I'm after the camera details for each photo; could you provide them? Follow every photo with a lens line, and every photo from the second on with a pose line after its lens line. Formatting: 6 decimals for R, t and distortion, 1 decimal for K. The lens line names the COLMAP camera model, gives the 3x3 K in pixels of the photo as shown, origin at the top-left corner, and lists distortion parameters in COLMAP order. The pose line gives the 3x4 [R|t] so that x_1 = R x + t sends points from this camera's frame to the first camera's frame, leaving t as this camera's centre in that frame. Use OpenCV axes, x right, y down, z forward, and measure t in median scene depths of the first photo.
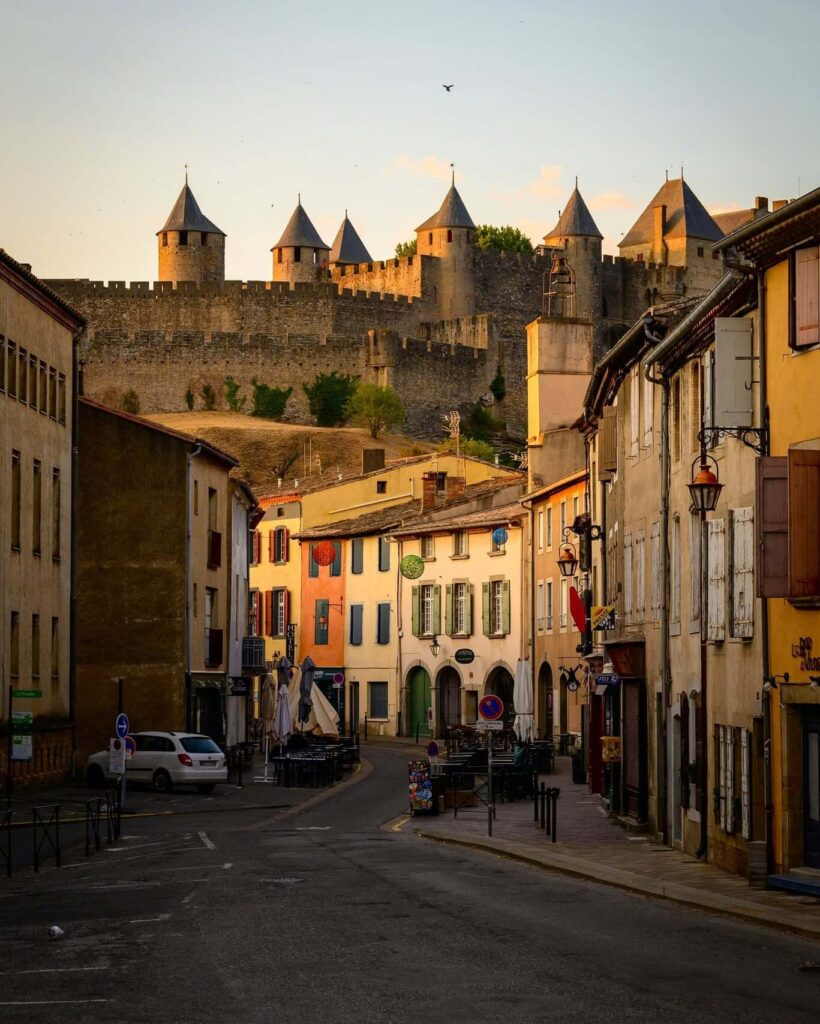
lens RADIAL K [[2445.0, 0, 409.5], [0, 2445.0, 606.5], [0, 0, 1]] dist [0.018287, 0.459739]
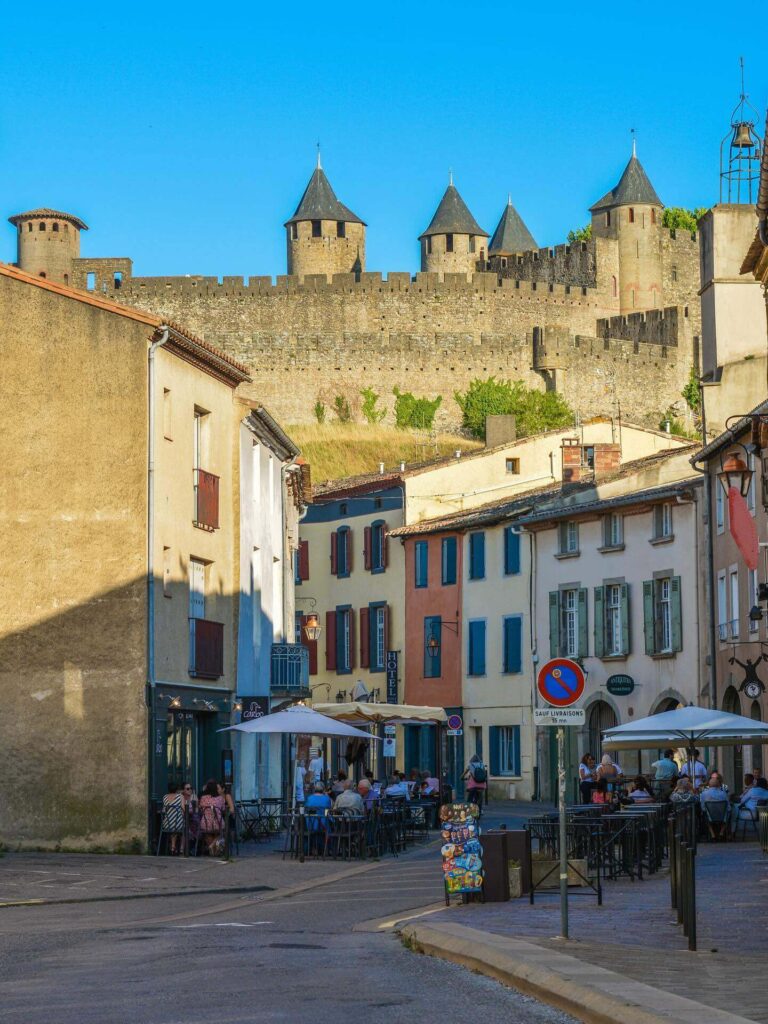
lens RADIAL K [[2894.3, 0, 384.0], [0, 2894.3, 512.0], [0, 0, 1]] dist [0.181659, 0.258271]
pose [[0.997320, -0.017523, -0.071028, 0.014111], [0.013776, 0.998505, -0.052902, 0.013165], [0.071848, 0.051781, 0.996071, 0.138949]]
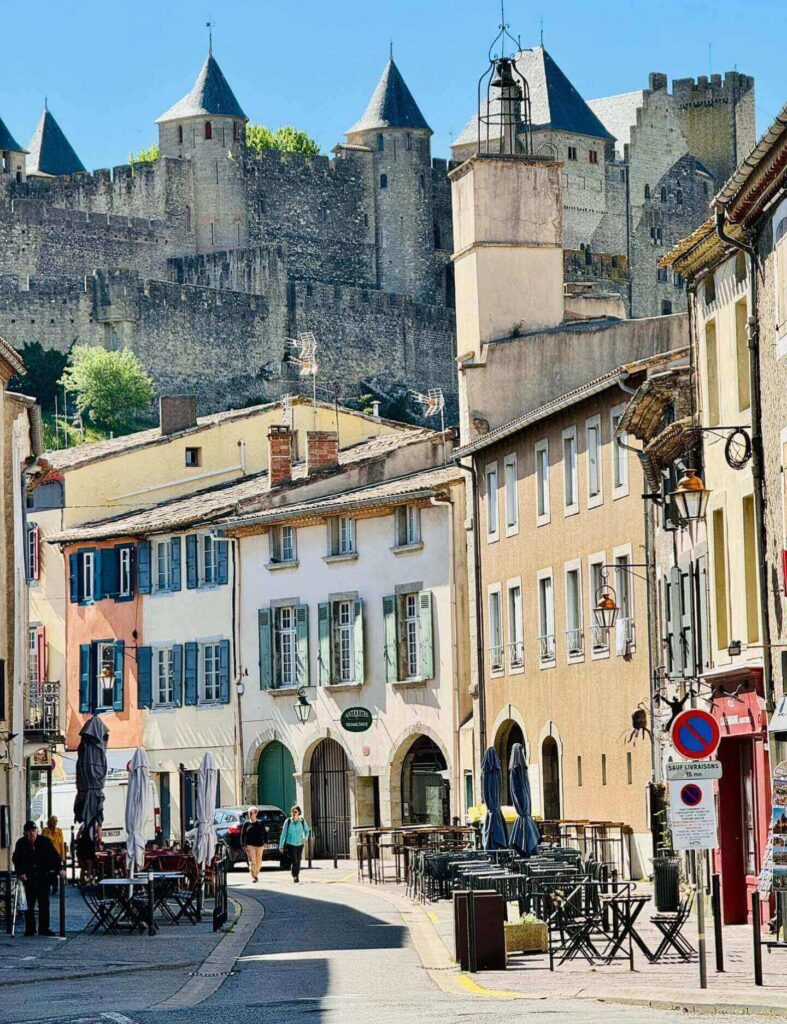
lens RADIAL K [[3610.4, 0, 473.7], [0, 3610.4, 512.2], [0, 0, 1]] dist [0.129515, 3.306411]
pose [[0.995736, -0.022441, 0.089482, -0.026438], [0.026611, 0.998601, -0.045684, 0.010179], [-0.088331, 0.047870, 0.994940, 0.100924]]
